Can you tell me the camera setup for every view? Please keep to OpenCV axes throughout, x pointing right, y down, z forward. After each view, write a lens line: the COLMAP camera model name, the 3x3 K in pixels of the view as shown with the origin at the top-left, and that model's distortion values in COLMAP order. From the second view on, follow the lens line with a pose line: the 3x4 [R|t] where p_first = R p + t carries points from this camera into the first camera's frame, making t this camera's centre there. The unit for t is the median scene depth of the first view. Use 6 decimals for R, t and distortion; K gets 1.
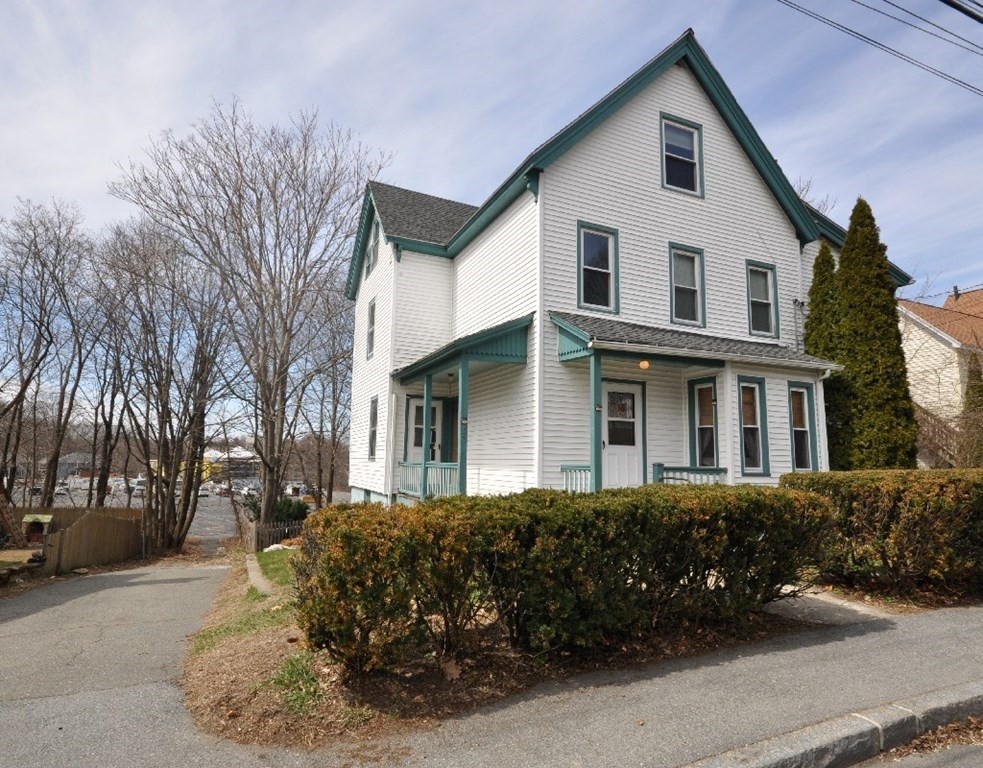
lens RADIAL K [[548.3, 0, 494.5], [0, 548.3, 389.0], [0, 0, 1]] dist [0.004065, 0.001878]
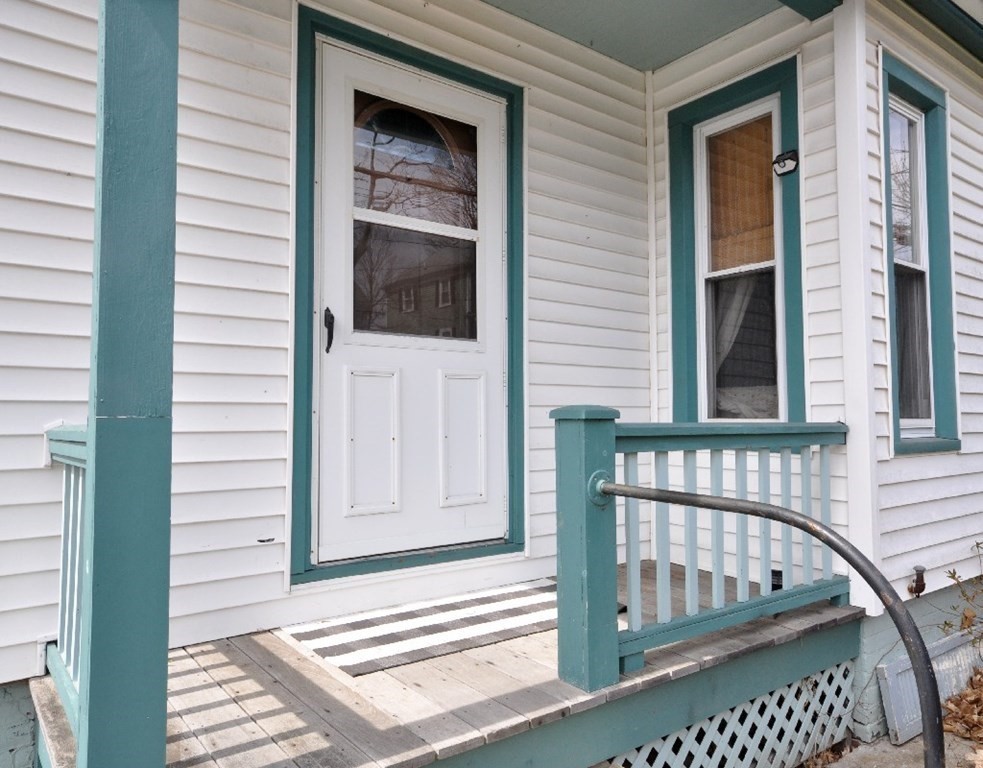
lens RADIAL K [[701.2, 0, 487.4], [0, 701.2, 382.4], [0, 0, 1]] dist [0.002569, 0.004126]
pose [[0.977027, -0.011108, 0.212827, 0.186429], [-0.006225, 0.996727, 0.080597, 0.092588], [-0.213026, -0.080071, 0.973760, 0.666458]]
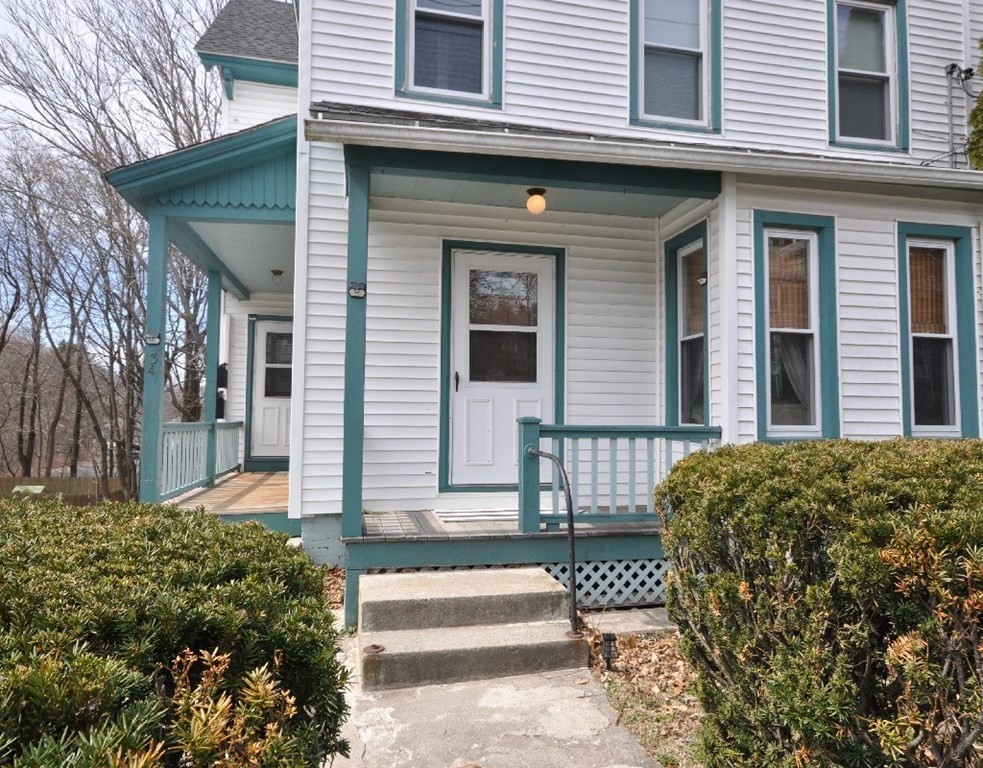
lens RADIAL K [[621.7, 0, 492.5], [0, 621.7, 385.2], [0, 0, 1]] dist [0.009158, 0.003984]
pose [[0.977128, -0.023449, -0.211355, 0.318766], [0.038959, 0.996819, 0.069524, 0.063530], [0.209053, -0.076169, 0.974933, 0.442295]]
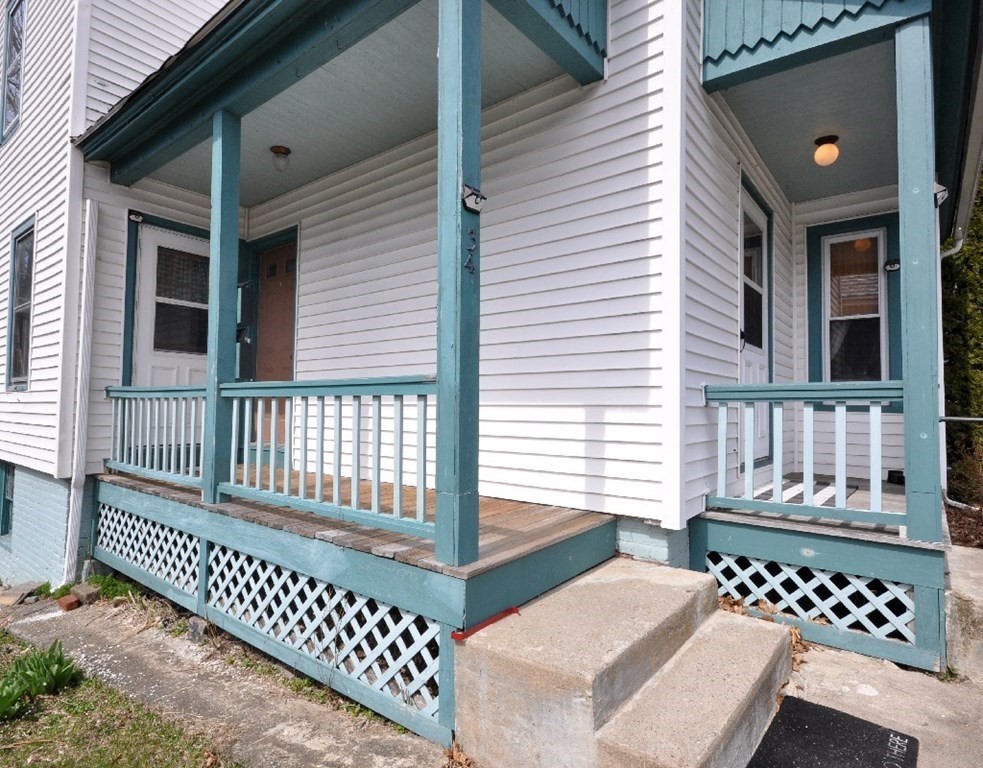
lens RADIAL K [[548.3, 0, 489.8], [0, 548.3, 383.9], [0, 0, 1]] dist [0.004065, 0.001878]
pose [[0.892292, 0.011954, 0.451301, -0.134644], [-0.055457, 0.994981, 0.083291, 0.101974], [-0.448040, -0.099348, 0.888476, 0.670322]]
